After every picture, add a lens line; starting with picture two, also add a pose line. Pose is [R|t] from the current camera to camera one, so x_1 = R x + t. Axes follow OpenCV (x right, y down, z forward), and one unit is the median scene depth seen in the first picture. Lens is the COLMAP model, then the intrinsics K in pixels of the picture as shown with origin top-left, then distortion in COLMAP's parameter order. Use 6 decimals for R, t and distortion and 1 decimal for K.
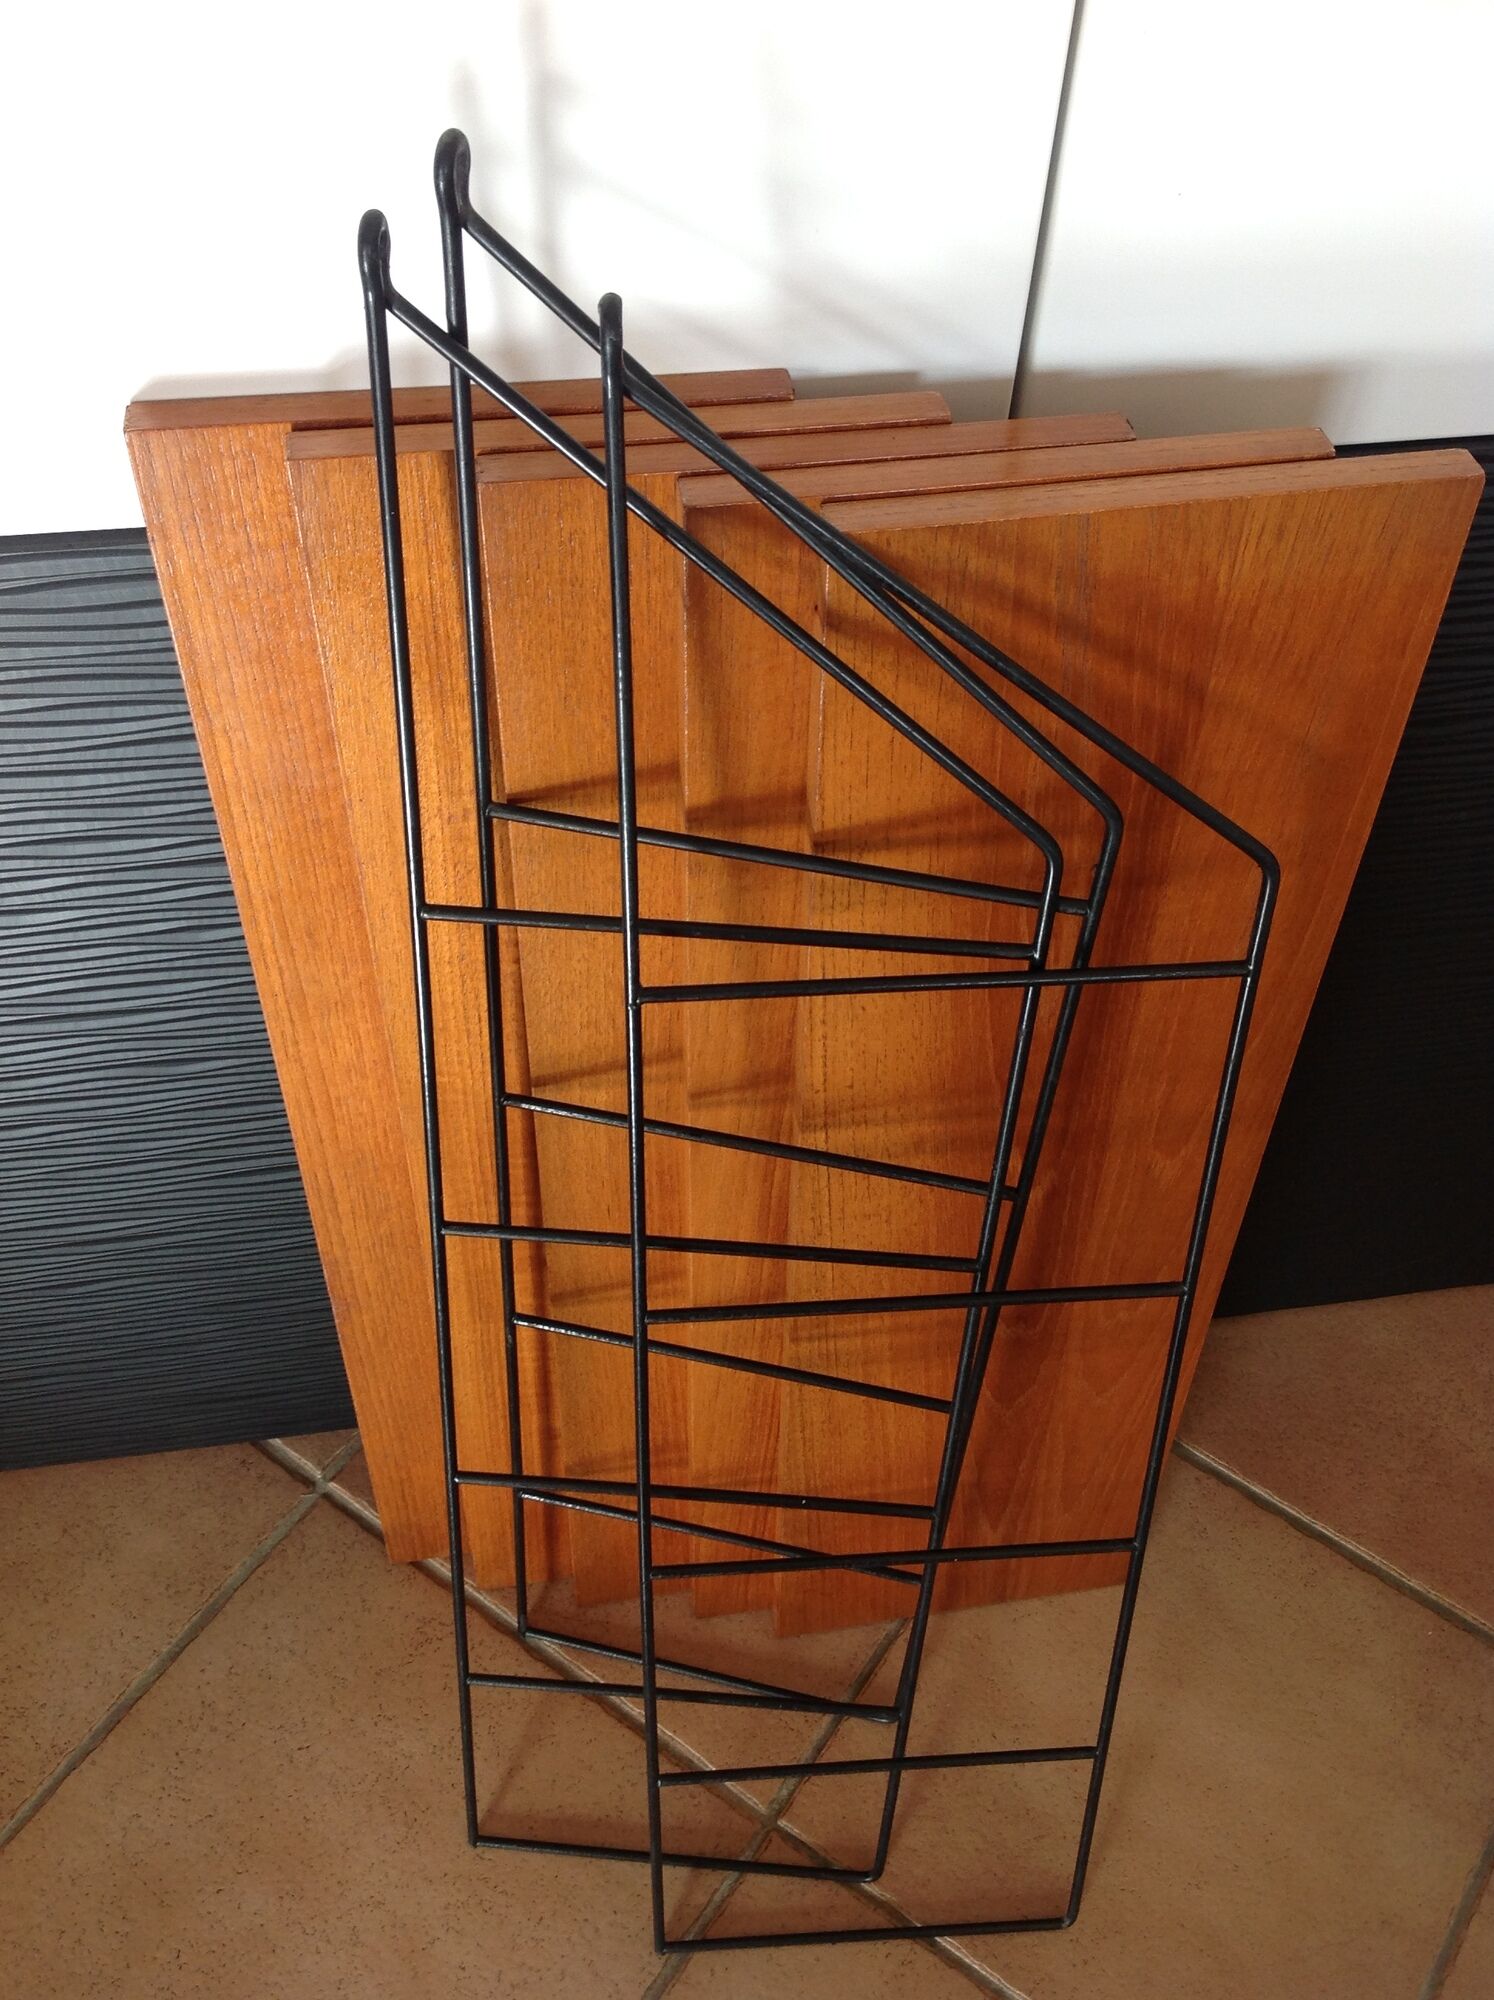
lens RADIAL K [[1968.9, 0, 742.5], [0, 1968.9, 1026.9], [0, 0, 1]] dist [0.006427, 0.000000]
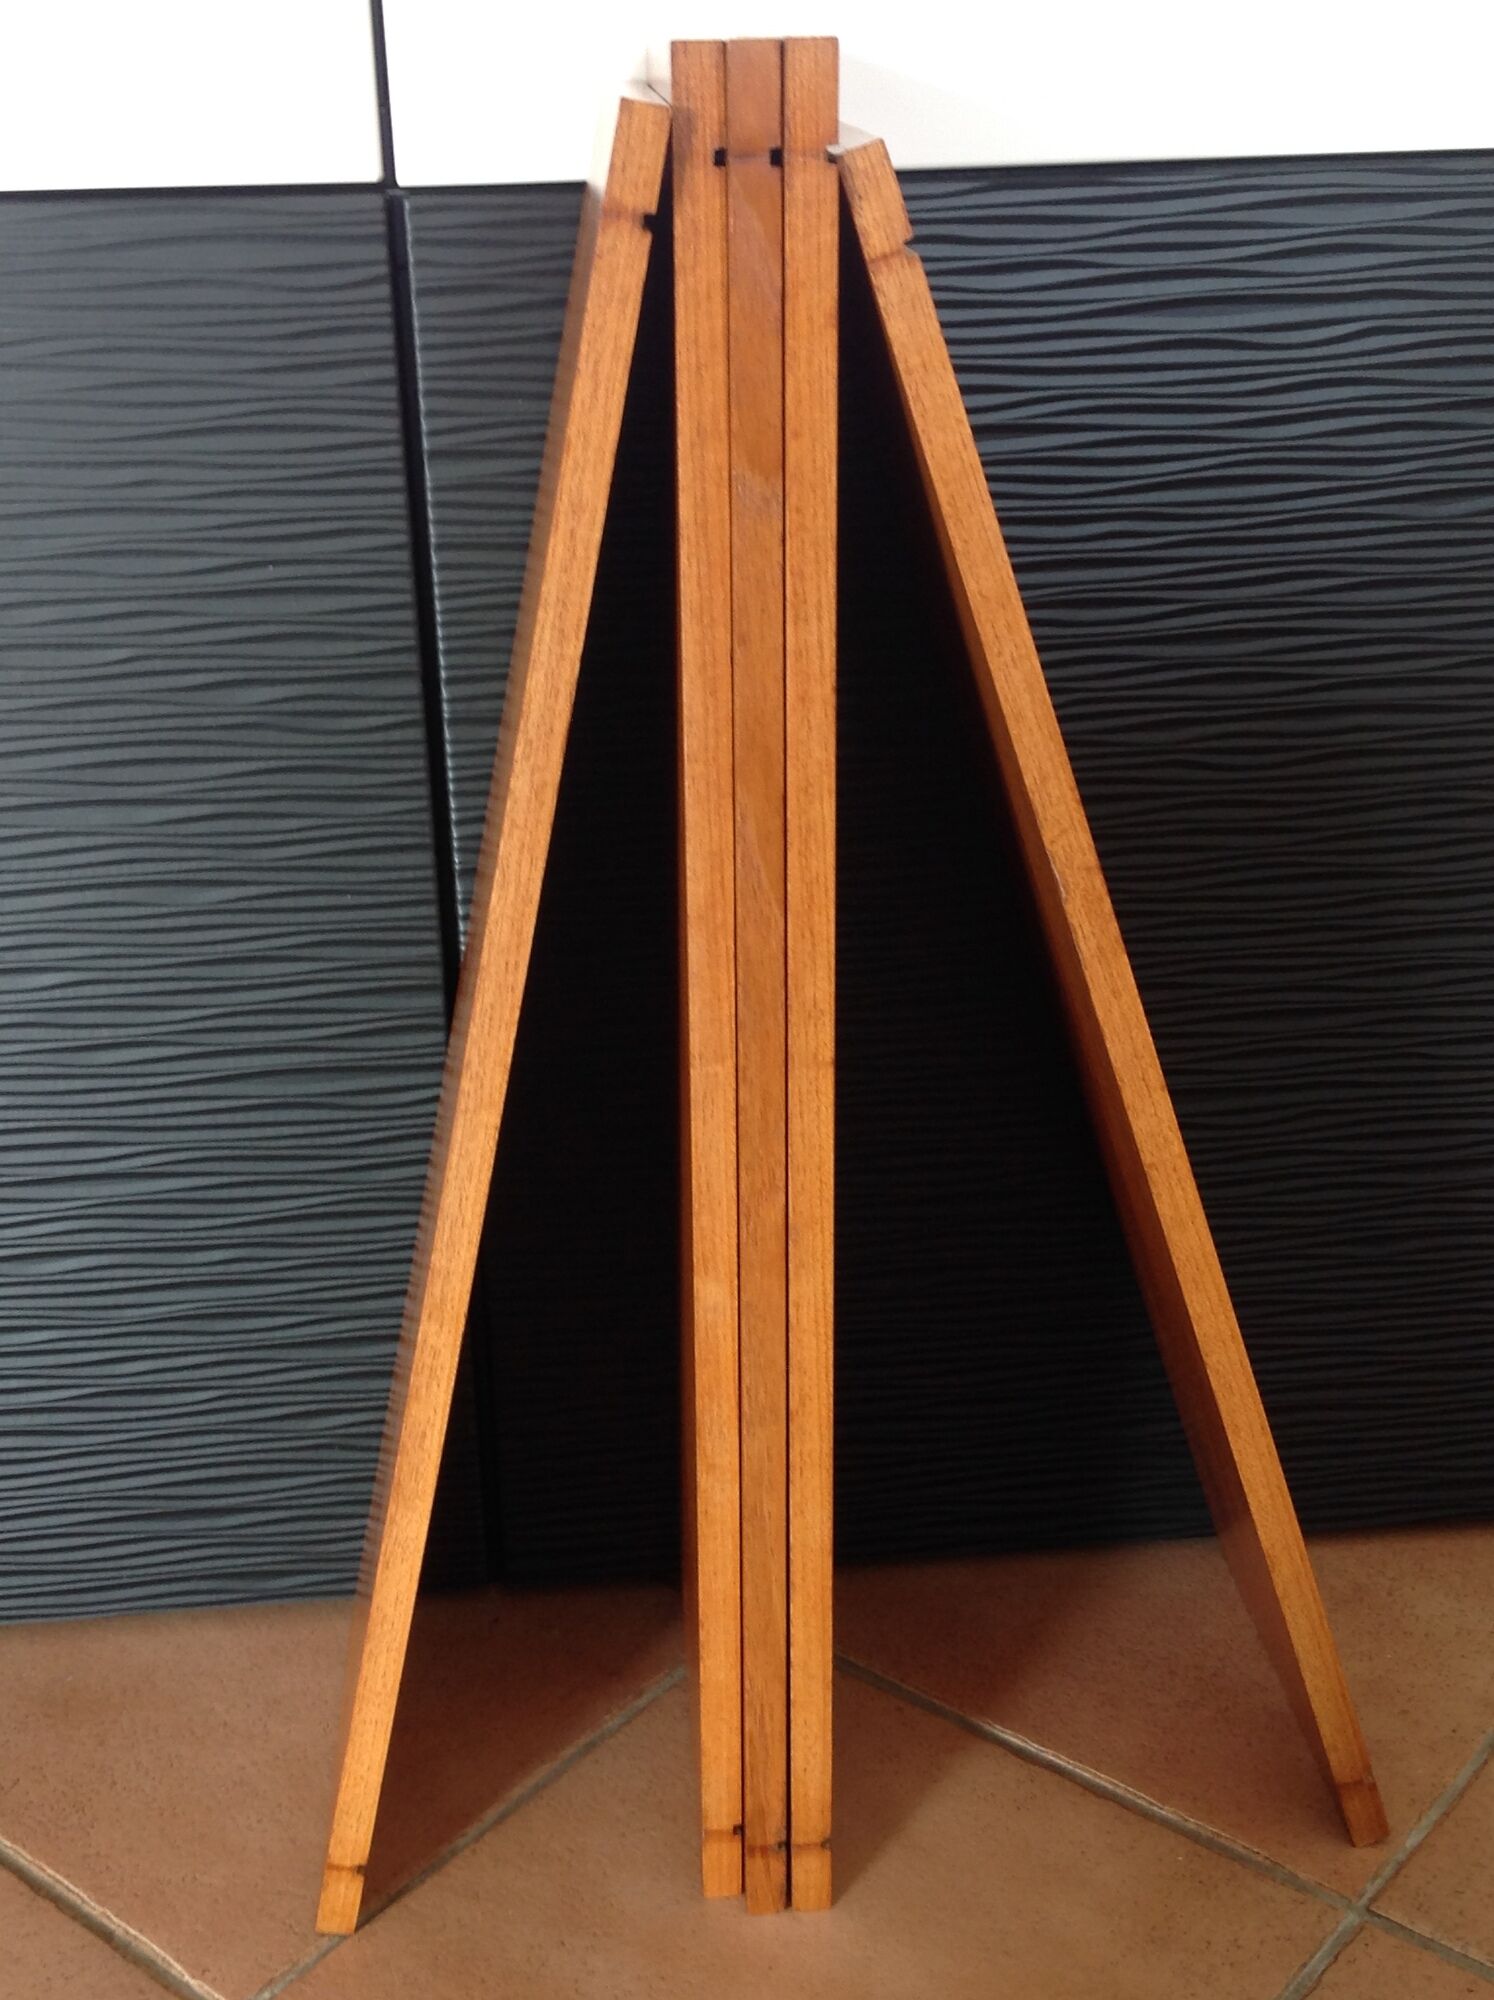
lens RADIAL K [[2482.4, 0, 719.8], [0, 2482.4, 966.6], [0, 0, 1]] dist [0.052804, 0.000000]
pose [[0.995025, -0.024594, -0.096544, 0.331952], [-0.028646, 0.857499, -0.513688, 0.610798], [0.095420, 0.513898, 0.852528, 0.015324]]
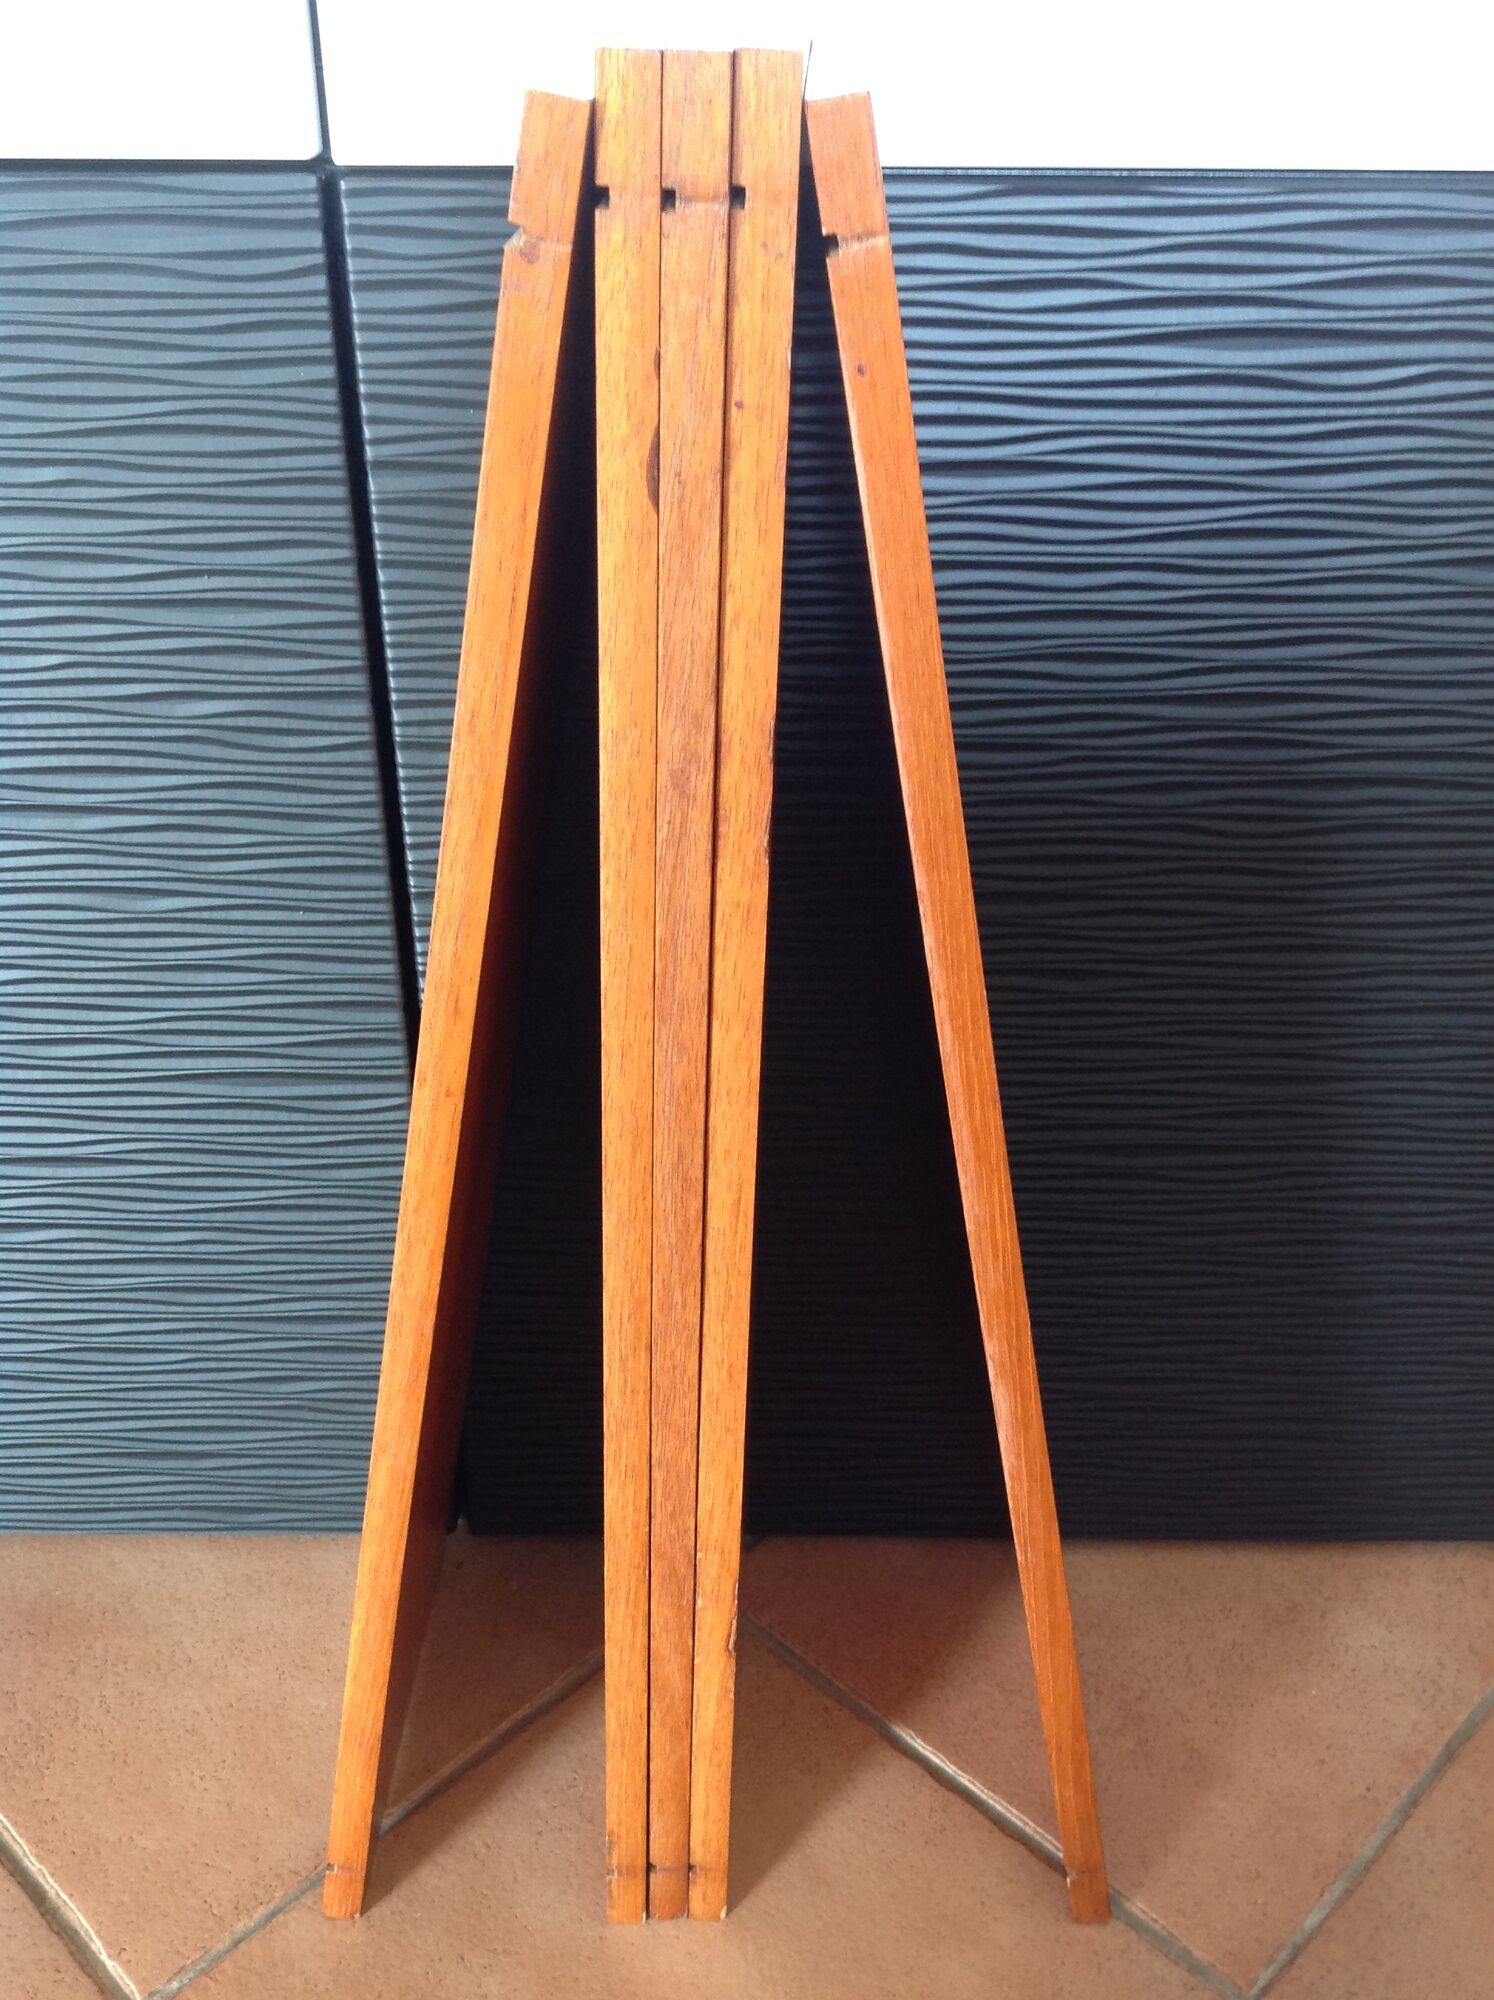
lens RADIAL K [[1968.9, 0, 734.5], [0, 1968.9, 983.2], [0, 0, 1]] dist [0.006427, 0.000000]
pose [[0.985720, 0.055767, -0.158887, 0.384450], [-0.112740, 0.919444, -0.376713, 0.333256], [0.125079, 0.389247, 0.912602, 0.197392]]
